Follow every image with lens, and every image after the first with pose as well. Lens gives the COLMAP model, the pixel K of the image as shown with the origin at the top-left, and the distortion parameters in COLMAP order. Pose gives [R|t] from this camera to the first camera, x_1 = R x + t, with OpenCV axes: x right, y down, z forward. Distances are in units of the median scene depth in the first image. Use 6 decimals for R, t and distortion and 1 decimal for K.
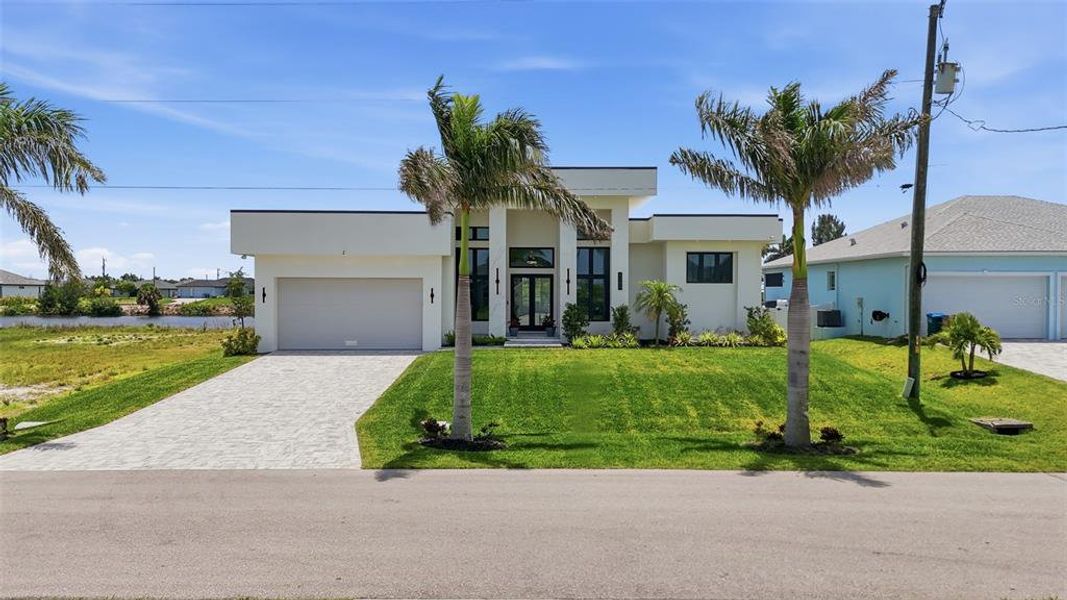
lens RADIAL K [[765.8, 0, 533.5], [0, 765.8, 300.0], [0, 0, 1]] dist [0.001537, -0.000668]
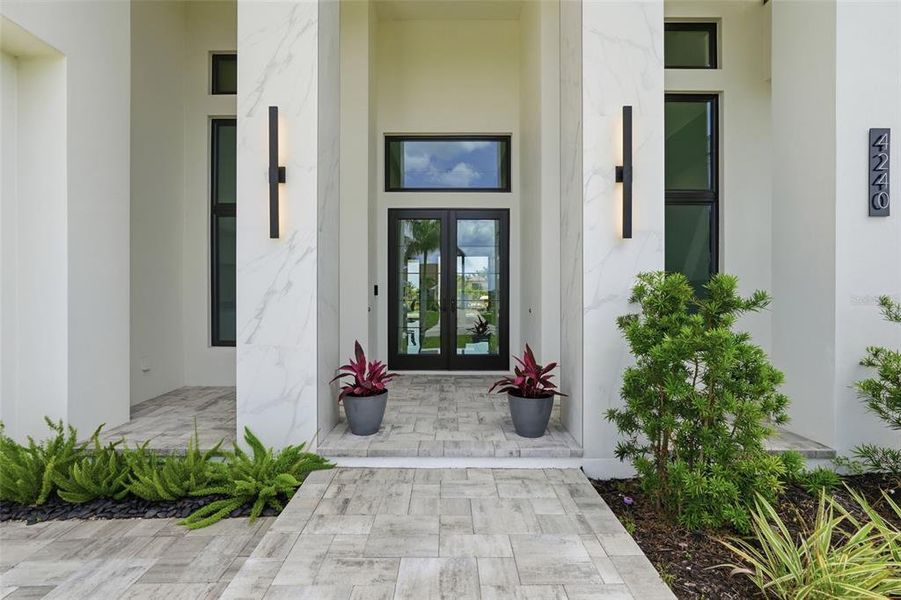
lens RADIAL K [[395.6, 0, 450.5], [0, 395.6, 300.0], [0, 0, 1]] dist [-0.002161, 0.000393]
pose [[0.999992, -0.003349, -0.002115, -0.000921], [0.003344, 0.999991, -0.002703, 0.013243], [0.002124, 0.002696, 0.999994, 1.291009]]
